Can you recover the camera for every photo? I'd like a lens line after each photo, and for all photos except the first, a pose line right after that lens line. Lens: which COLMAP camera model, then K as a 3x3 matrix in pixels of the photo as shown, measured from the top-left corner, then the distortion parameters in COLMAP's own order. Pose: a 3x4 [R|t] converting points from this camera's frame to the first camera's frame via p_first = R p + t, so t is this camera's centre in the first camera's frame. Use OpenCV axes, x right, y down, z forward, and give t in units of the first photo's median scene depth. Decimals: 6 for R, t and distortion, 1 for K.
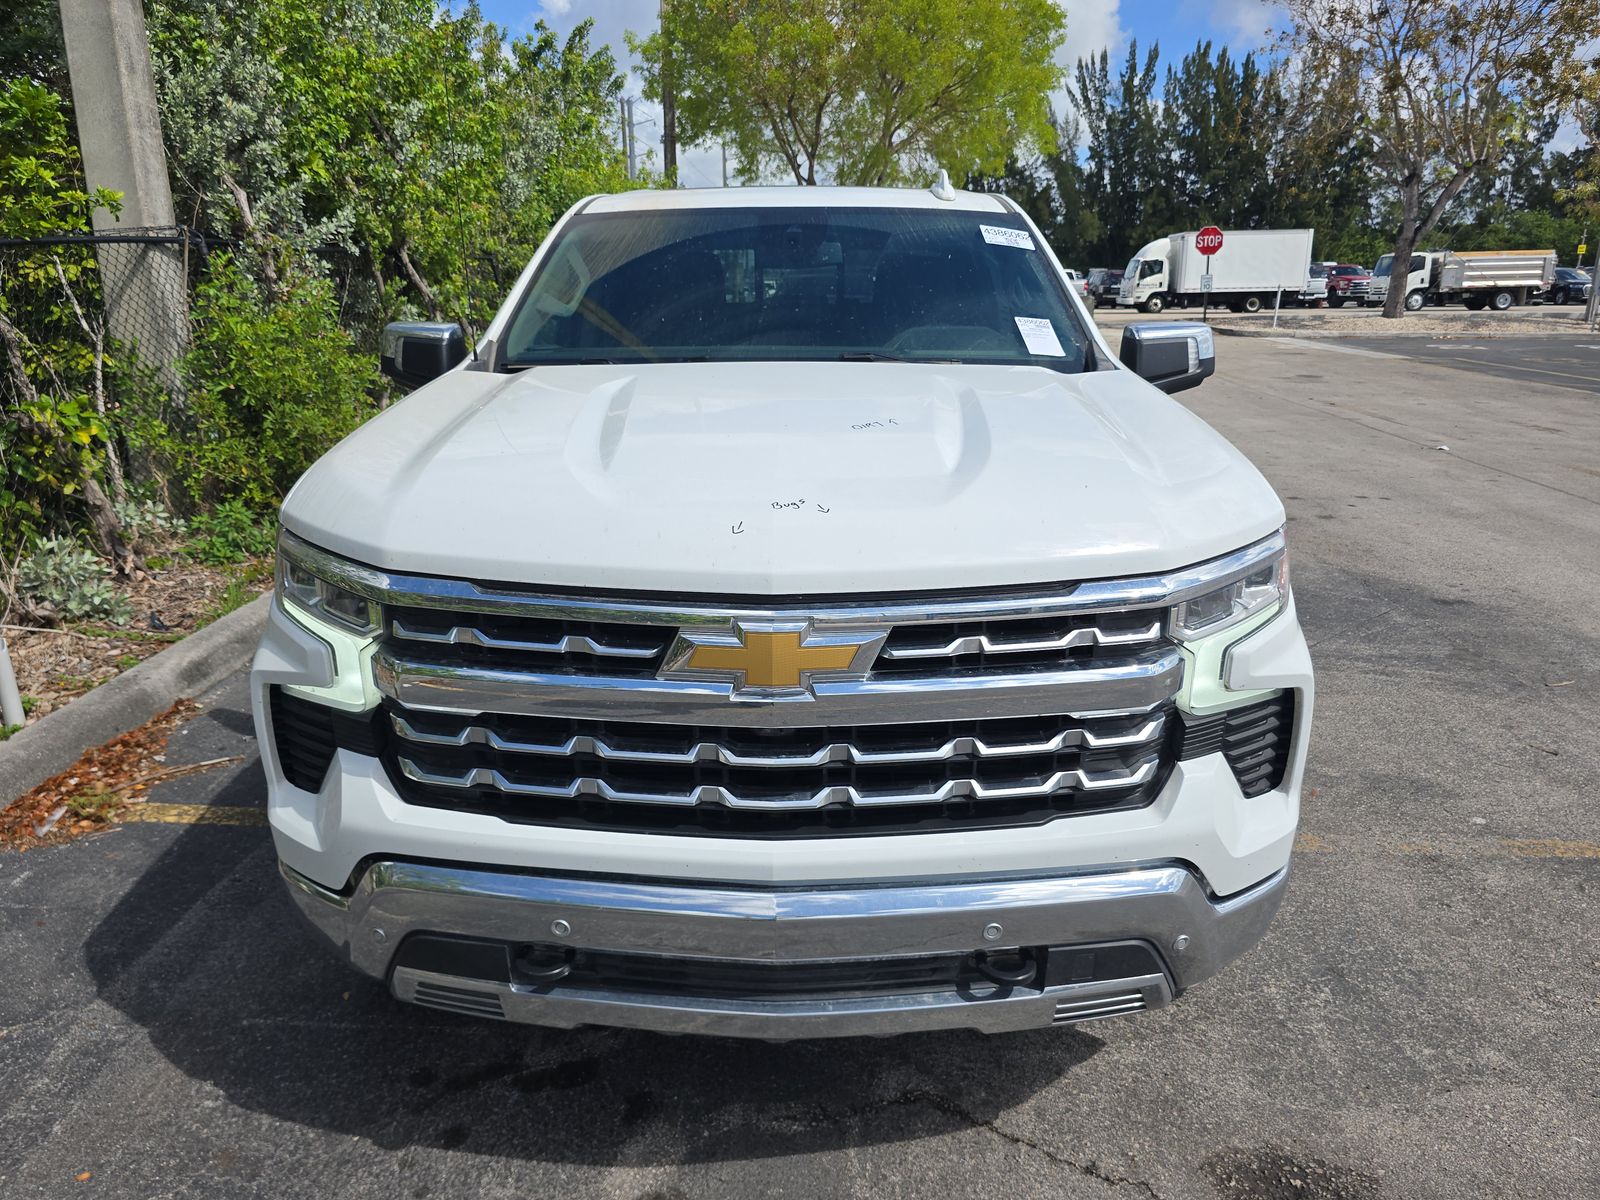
lens RADIAL K [[1077.2, 0, 794.7], [0, 1077.2, 595.3], [0, 0, 1]] dist [0.049363, -0.050013]
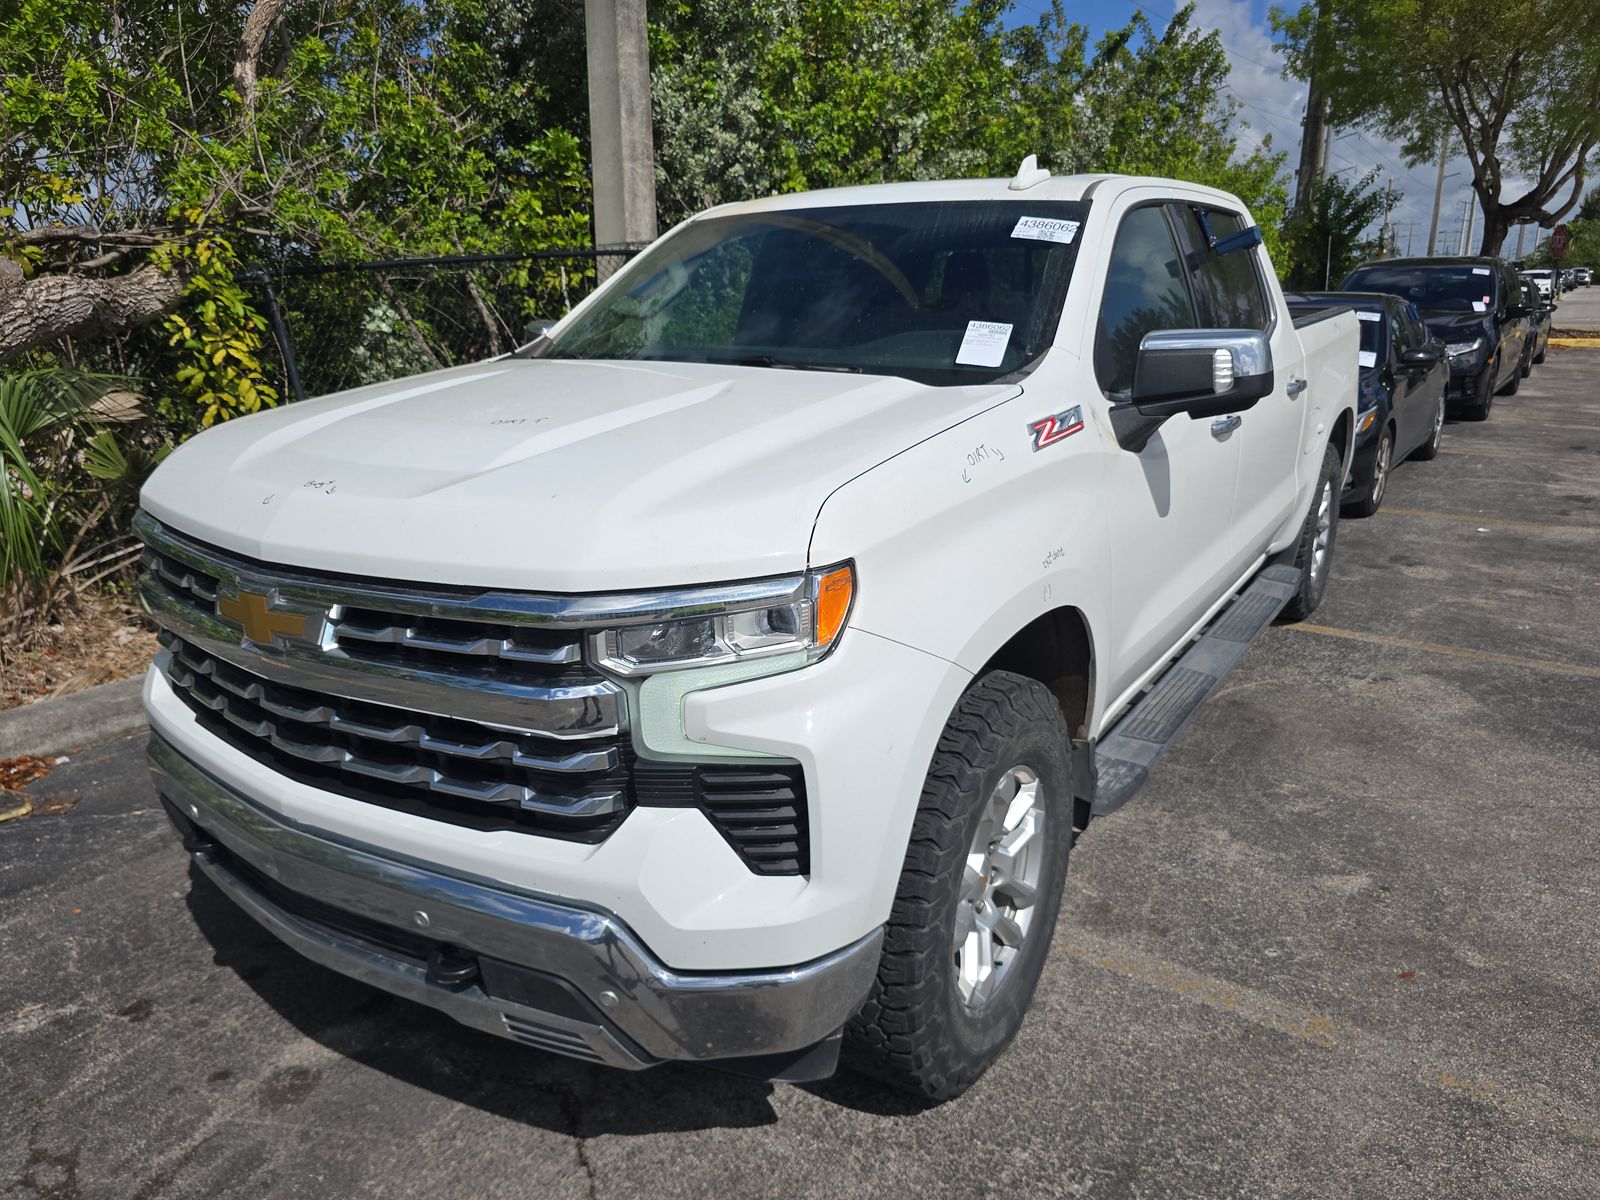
lens RADIAL K [[1094.1, 0, 791.2], [0, 1094.1, 588.3], [0, 0, 1]] dist [0.015956, -0.002490]
pose [[0.836718, 0.139788, -0.529492, 0.605516], [-0.144309, 0.988981, 0.033053, -0.050704], [0.528278, 0.048754, 0.847671, 0.178245]]
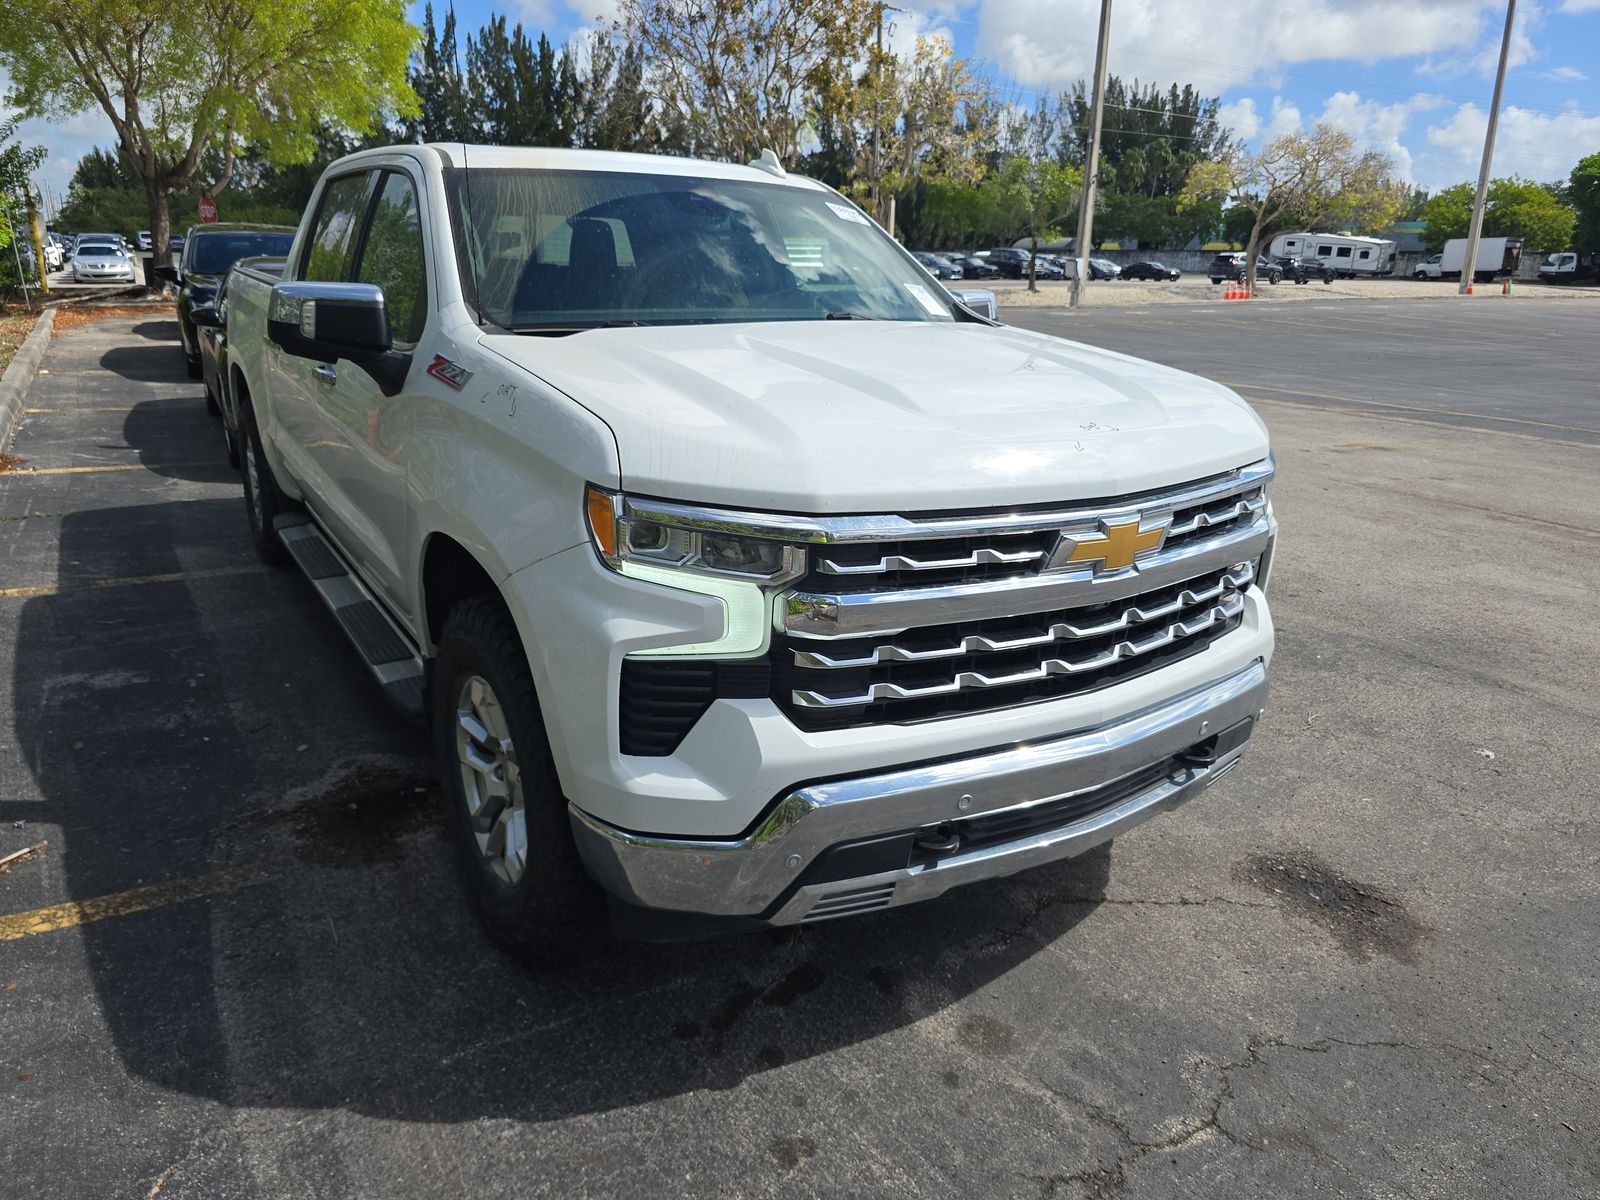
lens RADIAL K [[1077.2, 0, 794.7], [0, 1077.2, 595.3], [0, 0, 1]] dist [0.049363, -0.050013]
pose [[0.833779, -0.144332, 0.532899, -0.596733], [0.130778, 0.989385, 0.063352, -0.008523], [-0.536386, 0.016870, 0.843804, 0.066572]]
